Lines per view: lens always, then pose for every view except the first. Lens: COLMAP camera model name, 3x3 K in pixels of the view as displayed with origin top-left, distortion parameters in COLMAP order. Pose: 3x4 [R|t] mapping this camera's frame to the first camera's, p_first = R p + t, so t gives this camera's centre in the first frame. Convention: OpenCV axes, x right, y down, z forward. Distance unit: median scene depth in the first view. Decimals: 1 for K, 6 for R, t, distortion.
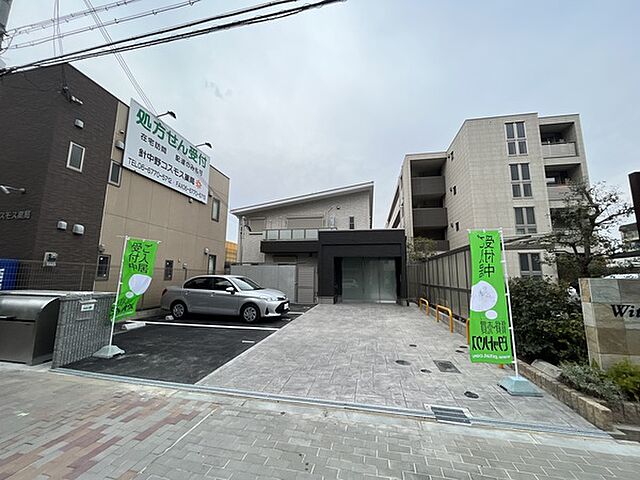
lens RADIAL K [[257.9, 0, 317.6], [0, 257.9, 239.1], [0, 0, 1]] dist [-0.005929, 0.000377]
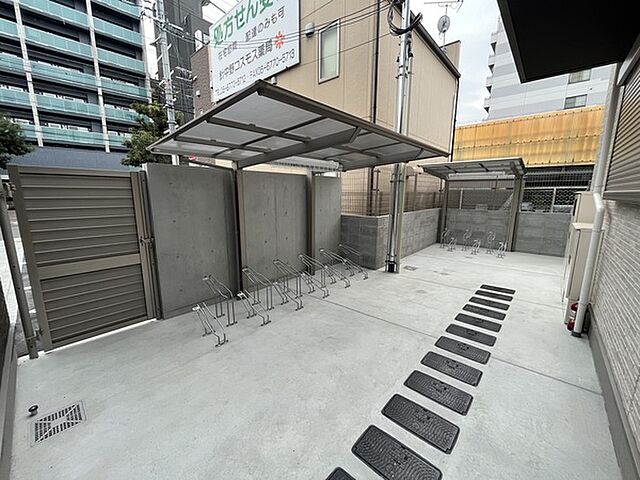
lens RADIAL K [[257.9, 0, 321.0], [0, 257.9, 237.0], [0, 0, 1]] dist [-0.005929, 0.000377]
pose [[-0.507799, 0.129224, -0.851728, 0.029063], [0.114197, 0.990058, 0.082127, 0.216720], [0.853873, -0.055561, -0.517508, 1.652492]]
